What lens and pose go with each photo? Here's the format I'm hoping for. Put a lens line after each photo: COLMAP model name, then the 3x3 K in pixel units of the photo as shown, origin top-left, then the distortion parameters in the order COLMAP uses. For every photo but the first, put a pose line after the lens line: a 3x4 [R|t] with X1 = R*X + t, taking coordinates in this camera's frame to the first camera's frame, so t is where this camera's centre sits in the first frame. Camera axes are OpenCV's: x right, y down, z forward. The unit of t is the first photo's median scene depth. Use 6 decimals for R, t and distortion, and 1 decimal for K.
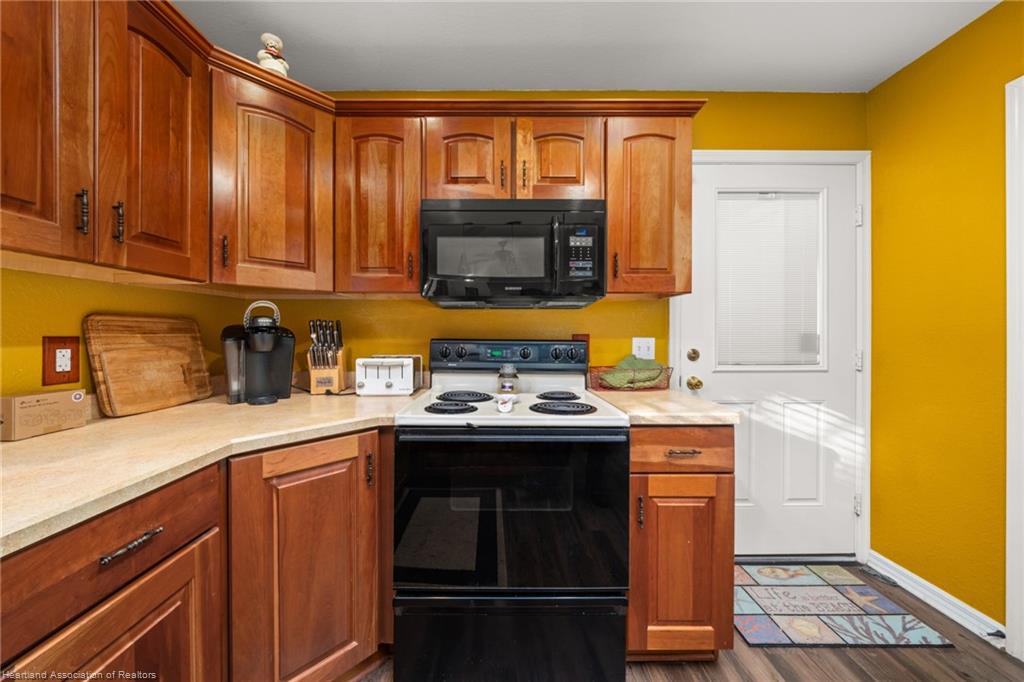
lens RADIAL K [[353.5, 0, 503.6], [0, 353.5, 334.0], [0, 0, 1]] dist [-0.007800, 0.000999]
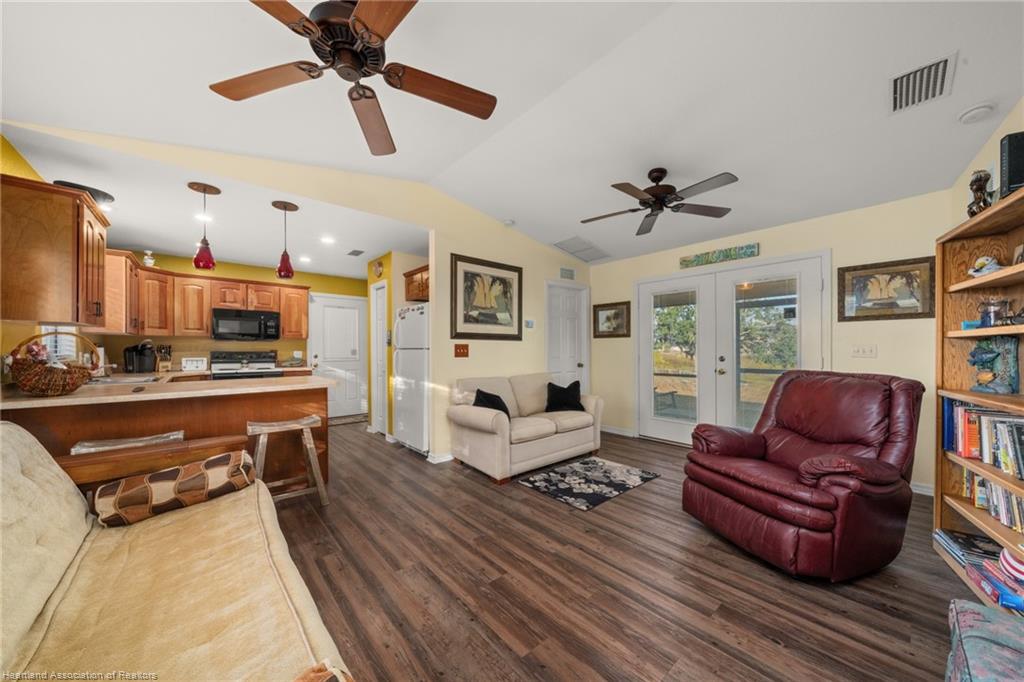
lens RADIAL K [[353.5, 0, 512.5], [0, 353.5, 349.2], [0, 0, 1]] dist [-0.007800, 0.000999]
pose [[0.745734, -0.001567, 0.666242, -0.331881], [0.003266, 0.999994, -0.001304, 0.005671], [-0.666236, 0.003148, 0.745734, -3.235050]]
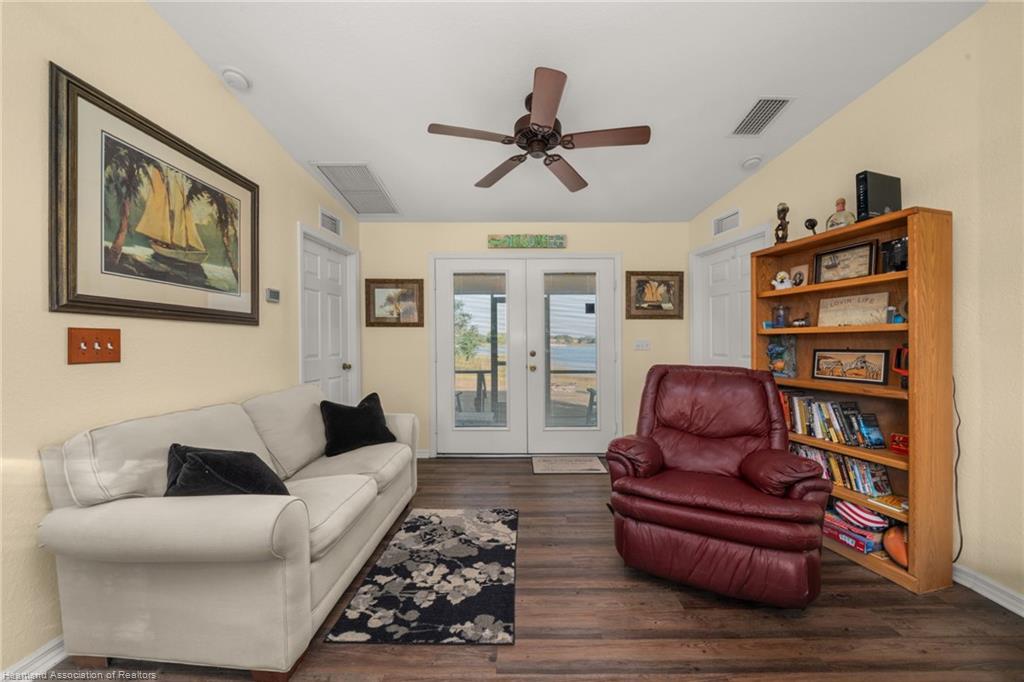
lens RADIAL K [[353.5, 0, 520.0], [0, 353.5, 344.6], [0, 0, 1]] dist [-0.007800, 0.000999]
pose [[-0.007272, -0.006887, 0.999950, 0.188153], [0.000290, 0.999976, 0.006889, 0.001612], [-0.999974, 0.000340, -0.007270, -2.140869]]
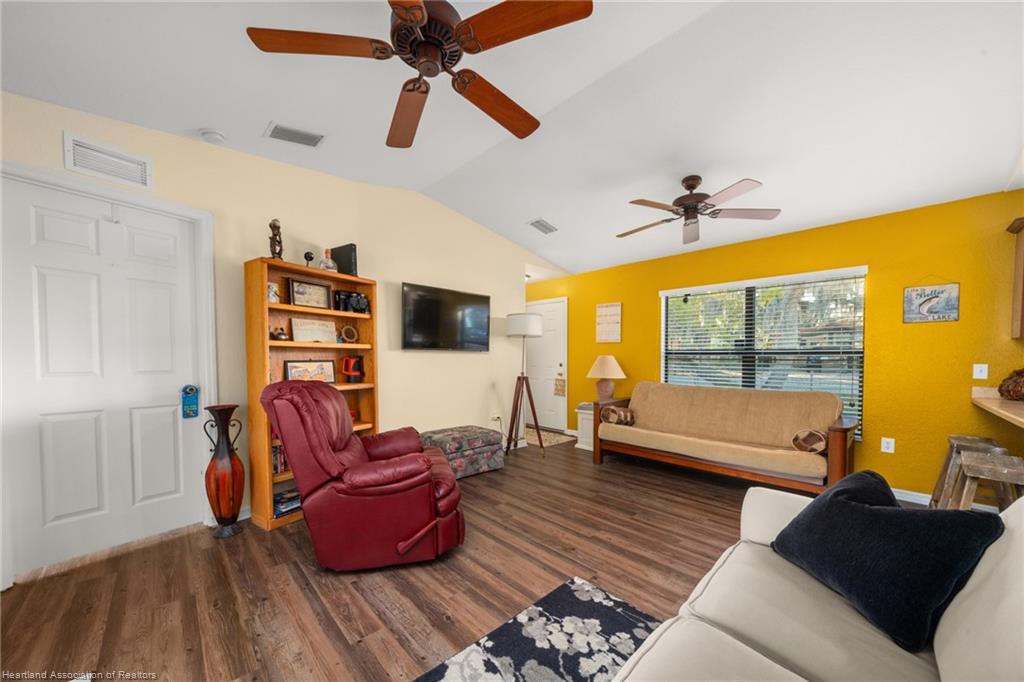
lens RADIAL K [[368.9, 0, 500.4], [0, 368.9, 374.6], [0, 0, 1]] dist [-0.014363, 0.000000]
pose [[-0.731991, 0.023162, -0.680920, 2.296991], [-0.009281, 0.998990, 0.043958, 0.010047], [0.681251, 0.038497, -0.731037, -1.333432]]
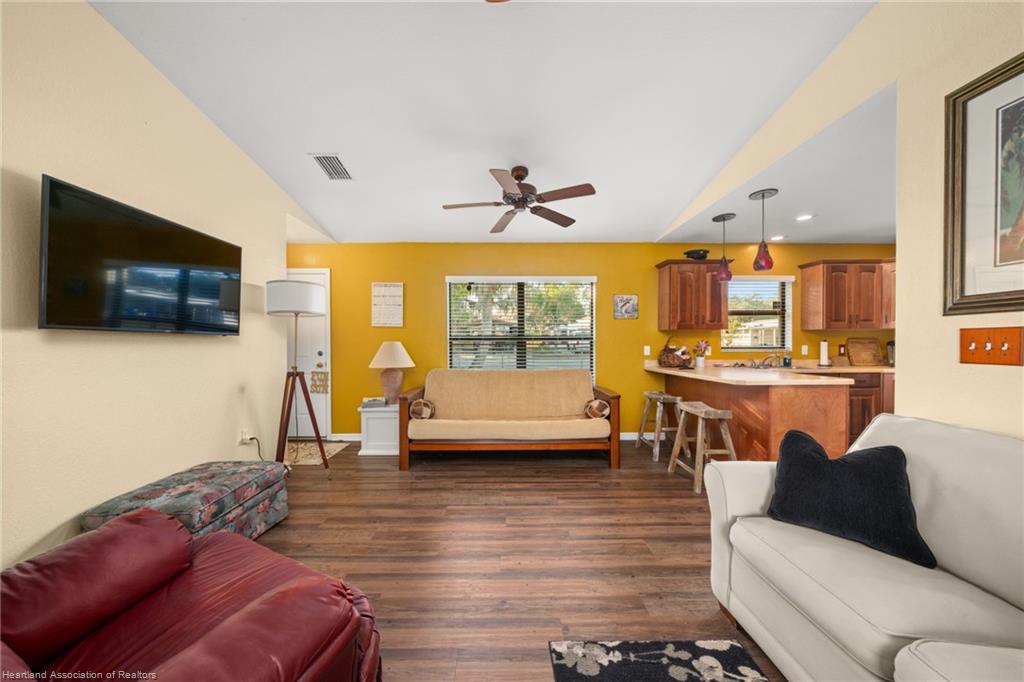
lens RADIAL K [[353.5, 0, 508.4], [0, 353.5, 347.8], [0, 0, 1]] dist [-0.007800, 0.000999]
pose [[0.015383, 0.005987, -0.999864, 2.126544], [0.002193, 0.999979, 0.006021, 0.008733], [0.999879, -0.002285, 0.015370, -2.256969]]
